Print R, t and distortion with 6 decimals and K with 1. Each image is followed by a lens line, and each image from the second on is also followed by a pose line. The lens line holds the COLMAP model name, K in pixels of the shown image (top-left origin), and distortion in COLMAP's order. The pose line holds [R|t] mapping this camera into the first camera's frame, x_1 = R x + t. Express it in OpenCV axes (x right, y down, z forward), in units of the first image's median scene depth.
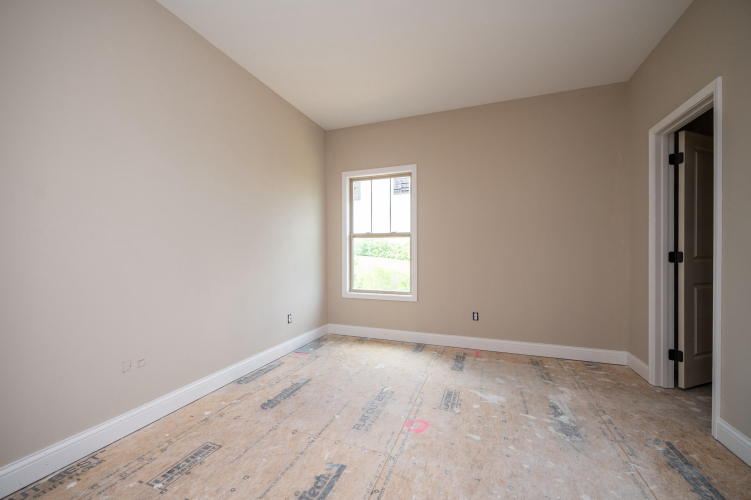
lens RADIAL K [[303.6, 0, 375.5], [0, 303.6, 250.0], [0, 0, 1]] dist [0.001443, 0.000074]
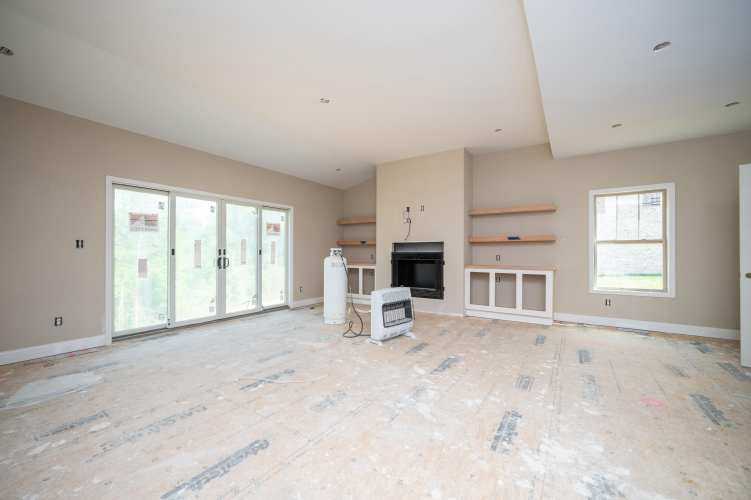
lens RADIAL K [[303.6, 0, 375.5], [0, 303.6, 250.0], [0, 0, 1]] dist [0.001443, 0.000074]
pose [[0.978434, -0.001773, -0.206552, -0.719655], [0.000681, 0.999985, -0.005356, -0.010526], [0.206559, 0.005100, 0.978421, -0.388353]]
